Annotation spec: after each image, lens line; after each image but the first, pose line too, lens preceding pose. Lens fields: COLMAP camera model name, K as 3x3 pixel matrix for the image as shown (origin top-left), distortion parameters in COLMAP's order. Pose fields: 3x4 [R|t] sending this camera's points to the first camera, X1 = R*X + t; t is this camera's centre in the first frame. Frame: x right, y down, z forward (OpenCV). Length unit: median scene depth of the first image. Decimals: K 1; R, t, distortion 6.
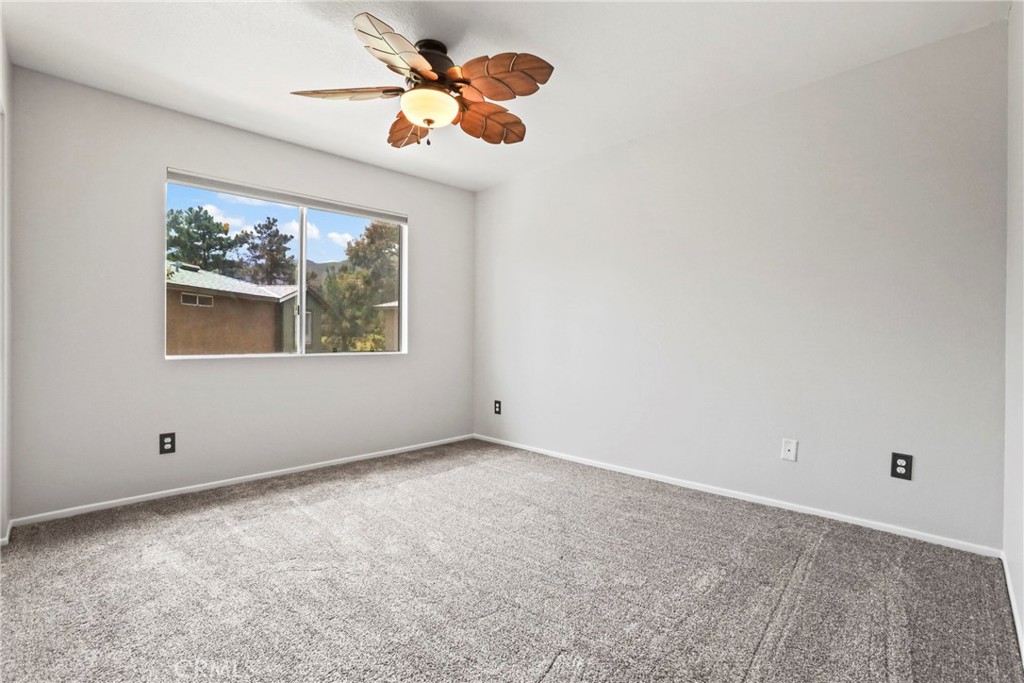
lens RADIAL K [[465.0, 0, 508.2], [0, 465.0, 339.4], [0, 0, 1]] dist [-0.068214, 0.028245]
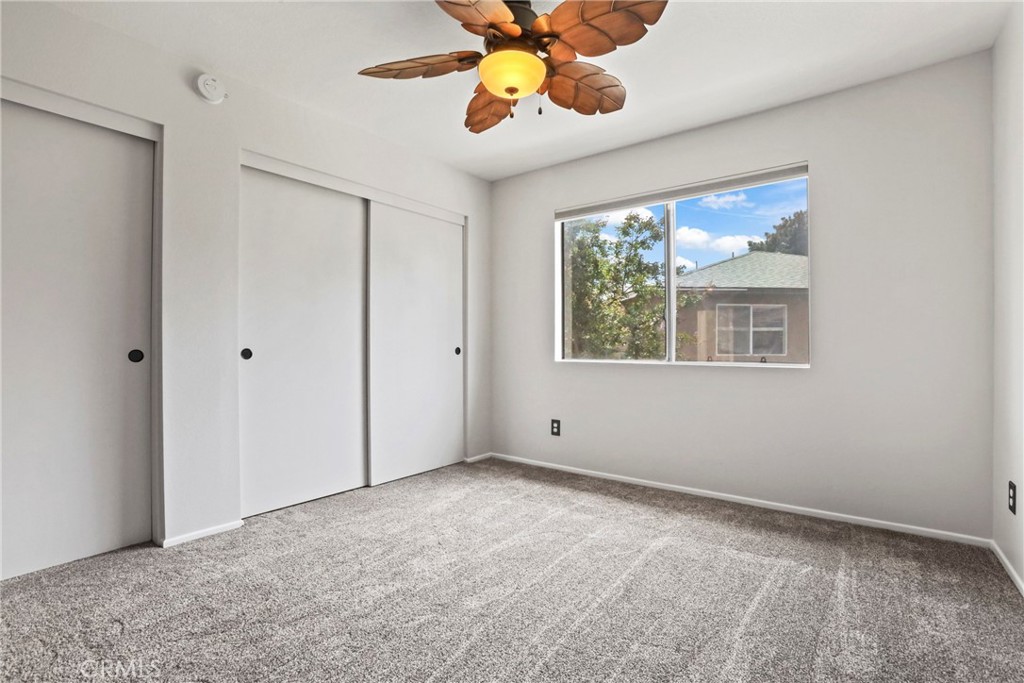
lens RADIAL K [[465.0, 0, 508.2], [0, 465.0, 339.4], [0, 0, 1]] dist [-0.068214, 0.028245]
pose [[0.136732, -0.012027, -0.990535, 0.531224], [-0.006855, 0.999891, -0.013087, 0.001878], [0.990584, 0.008580, 0.136635, 0.702285]]
